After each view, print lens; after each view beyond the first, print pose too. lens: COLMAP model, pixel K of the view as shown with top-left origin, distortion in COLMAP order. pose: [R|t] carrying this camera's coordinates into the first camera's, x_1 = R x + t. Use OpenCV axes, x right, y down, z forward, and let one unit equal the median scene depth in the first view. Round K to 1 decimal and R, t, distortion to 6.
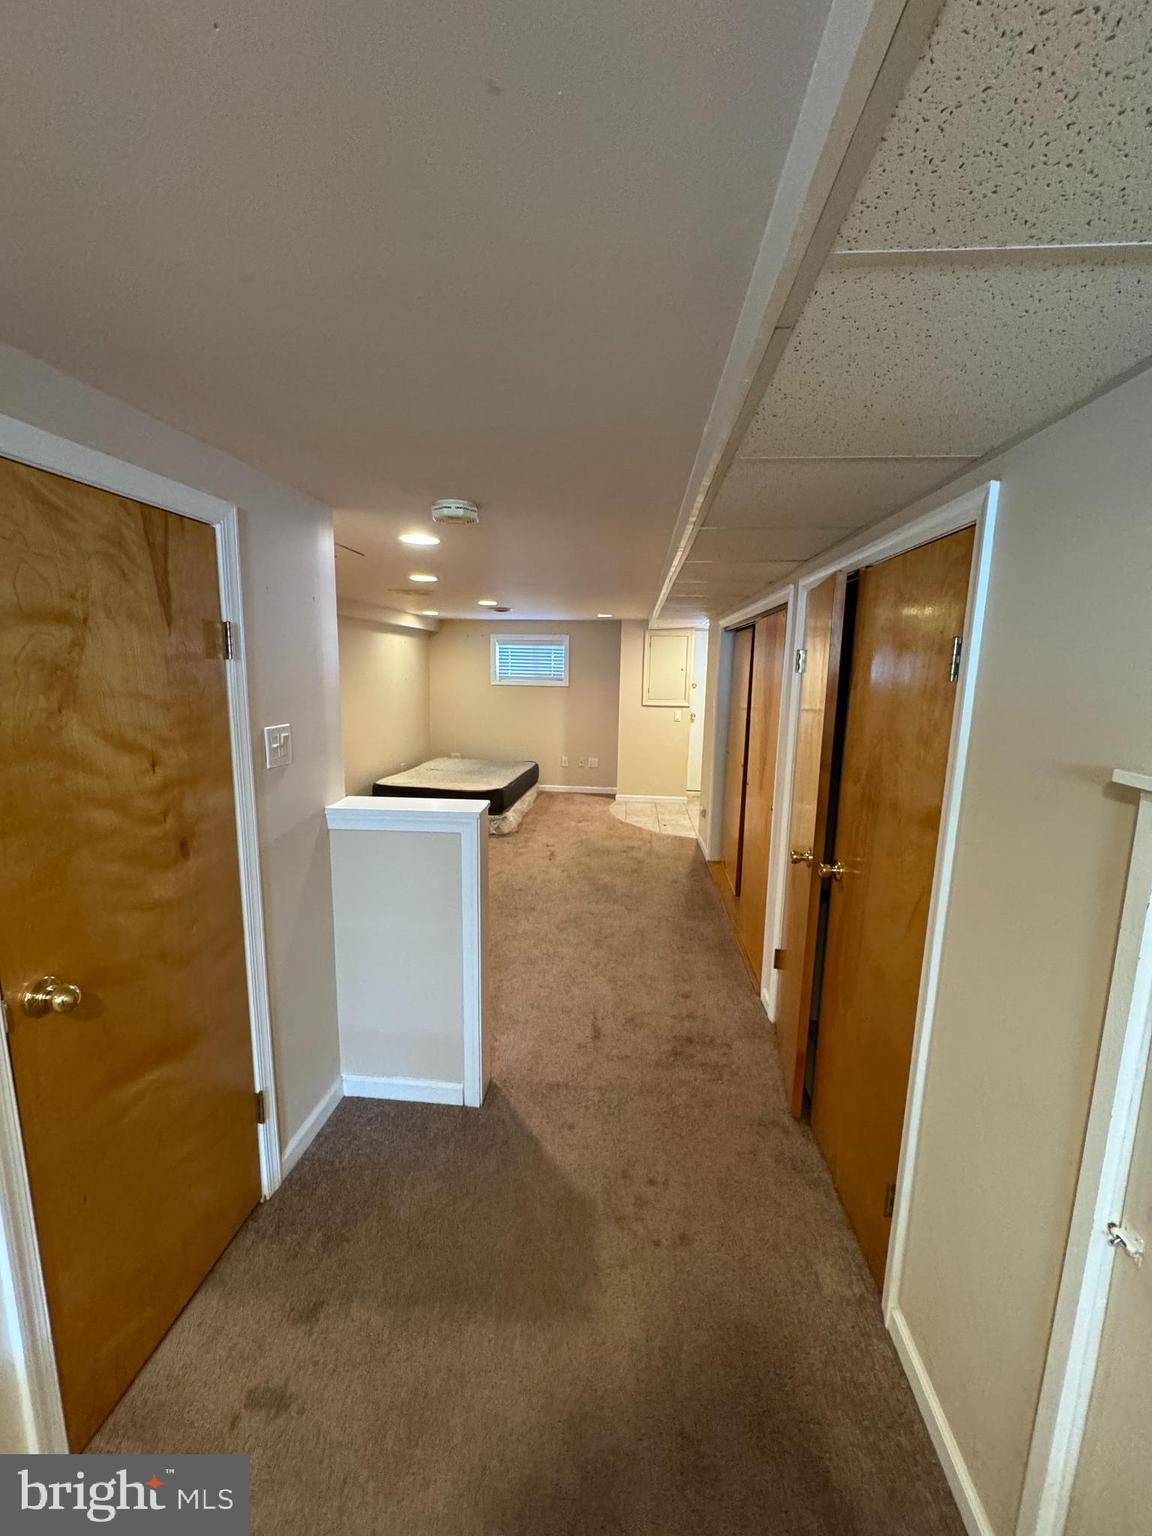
lens RADIAL K [[629.5, 0, 576.0], [0, 629.5, 768.0], [0, 0, 1]] dist [-0.001242, 0.000003]
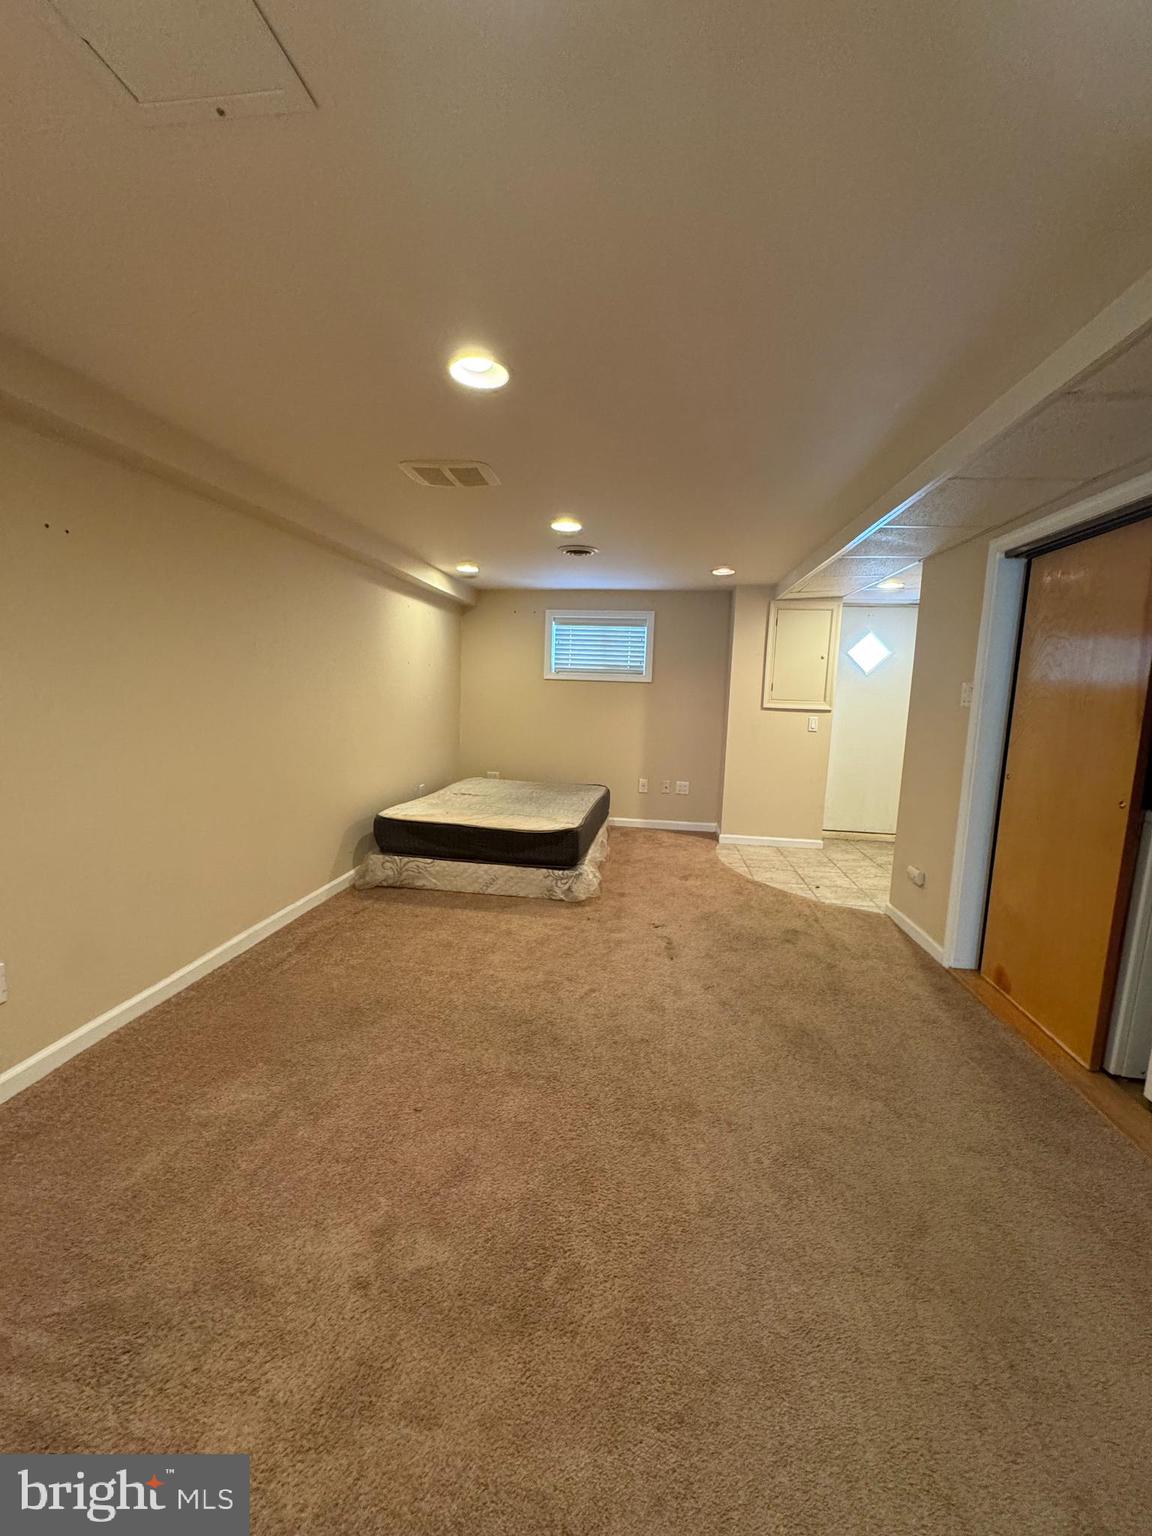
lens RADIAL K [[613.2, 0, 576.0], [0, 613.2, 768.0], [0, 0, 1]] dist [-0.003386, 0.000044]
pose [[0.999574, 0.018259, -0.022763, -0.096887], [-0.019051, 0.999203, -0.035070, -0.005523], [0.022105, 0.035489, 0.999126, 0.354415]]
